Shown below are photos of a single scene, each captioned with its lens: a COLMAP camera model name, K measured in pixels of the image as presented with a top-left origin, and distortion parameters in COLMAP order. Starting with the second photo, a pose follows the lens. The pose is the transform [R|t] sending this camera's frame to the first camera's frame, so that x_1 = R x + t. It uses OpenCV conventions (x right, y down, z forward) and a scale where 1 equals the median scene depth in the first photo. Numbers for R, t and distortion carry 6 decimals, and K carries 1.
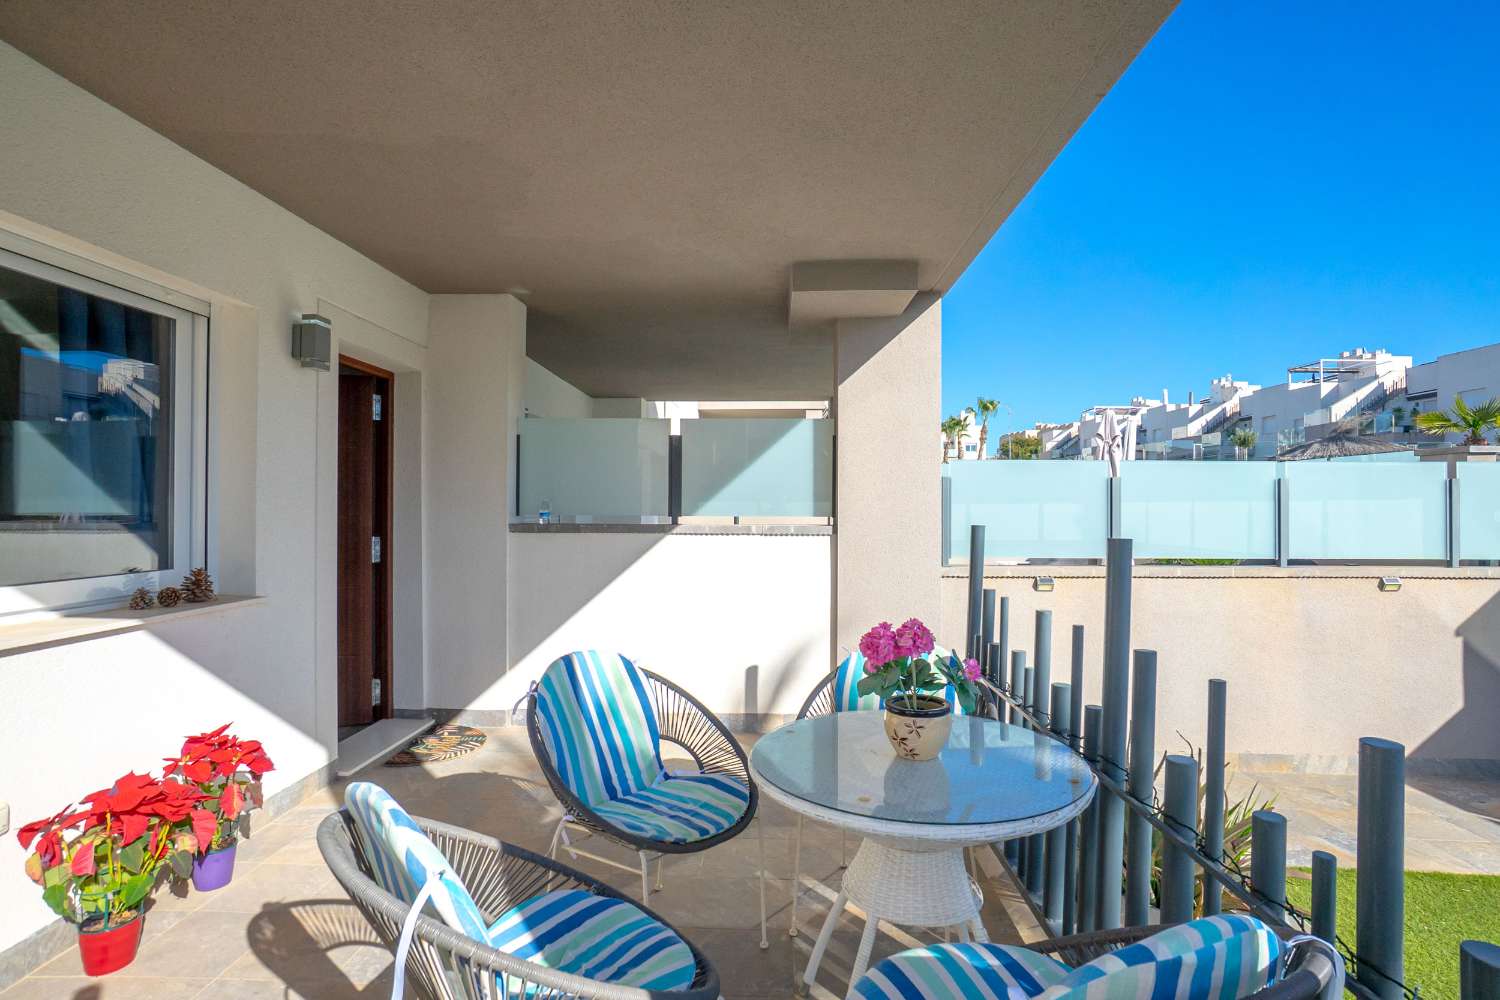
lens RADIAL K [[758.2, 0, 750.0], [0, 758.2, 500.0], [0, 0, 1]] dist [-0.000370, 0.000268]
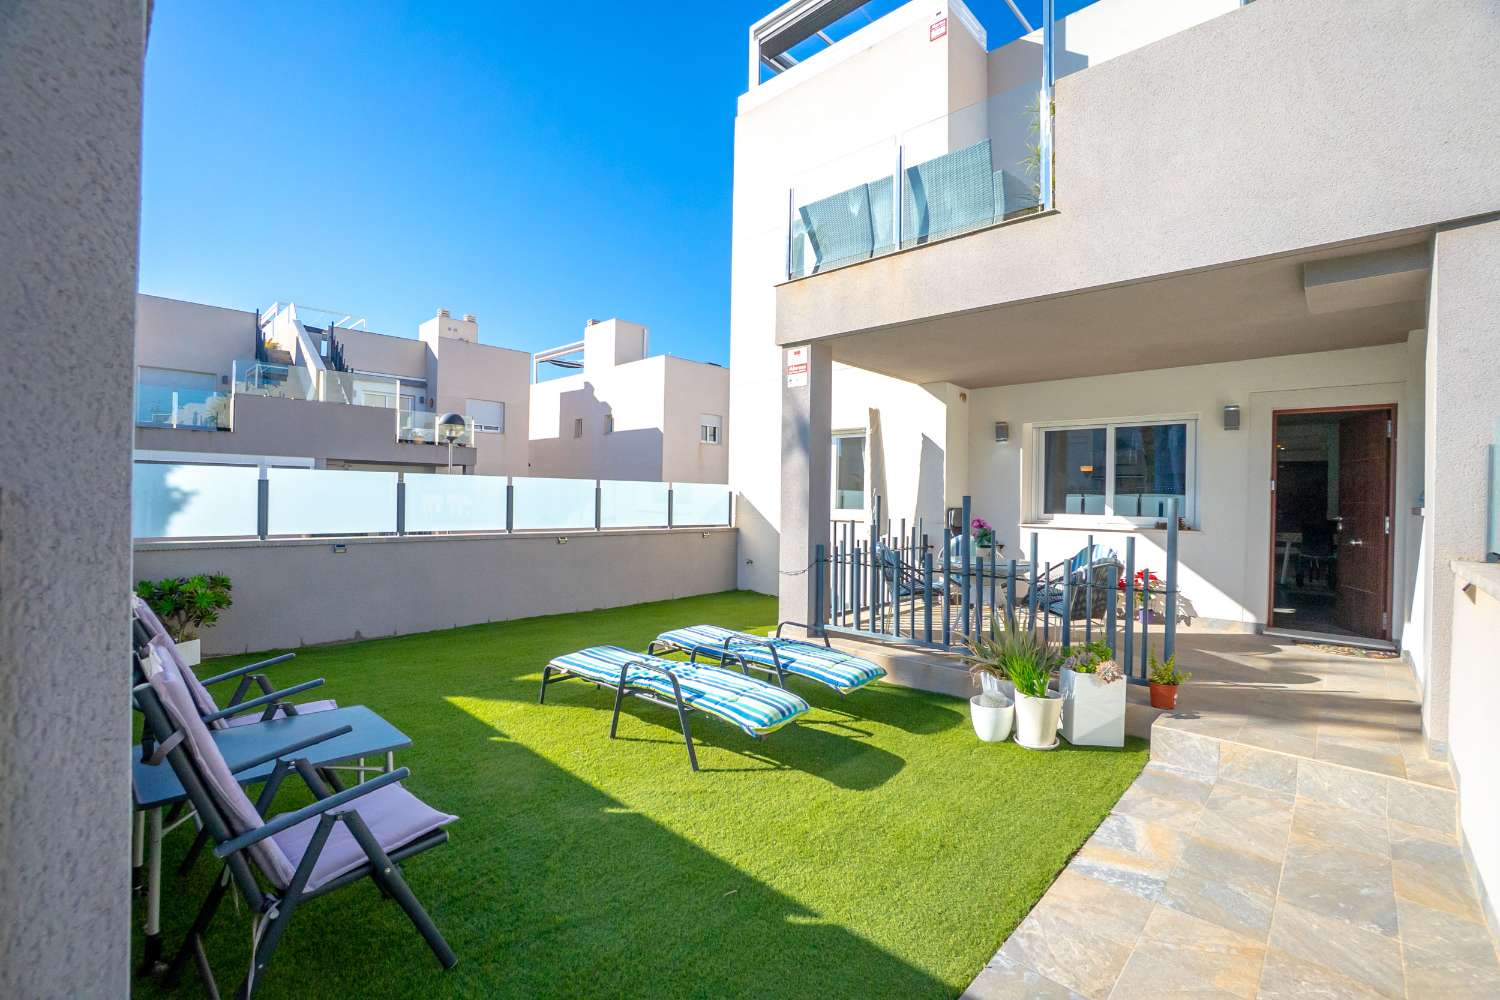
lens RADIAL K [[643.5, 0, 750.0], [0, 643.5, 500.0], [0, 0, 1]] dist [-0.000013, -0.000306]
pose [[-0.666724, -0.004573, -0.745291, 1.252833], [-0.010363, 0.999941, 0.003135, 0.022251], [0.745233, 0.009813, -0.666732, 0.906029]]
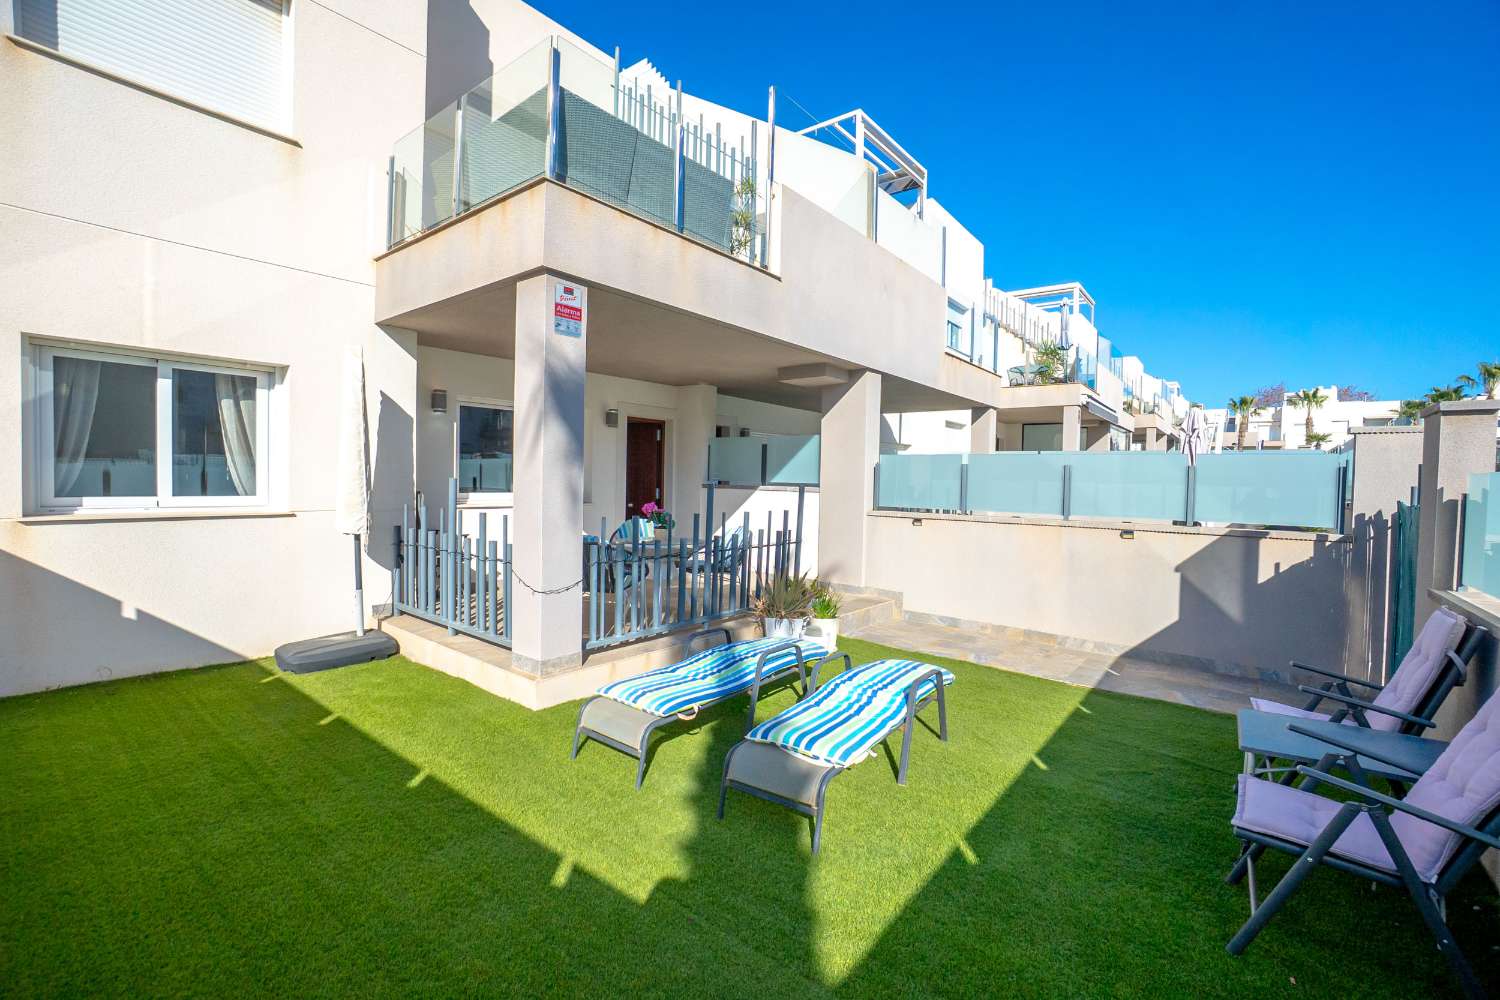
lens RADIAL K [[643.5, 0, 750.0], [0, 643.5, 500.0], [0, 0, 1]] dist [-0.000013, -0.000306]
pose [[0.797831, 0.033327, -0.601960, 1.015763], [-0.015158, 0.999264, 0.035234, 0.008065], [0.602691, -0.018986, 0.797749, -0.498135]]
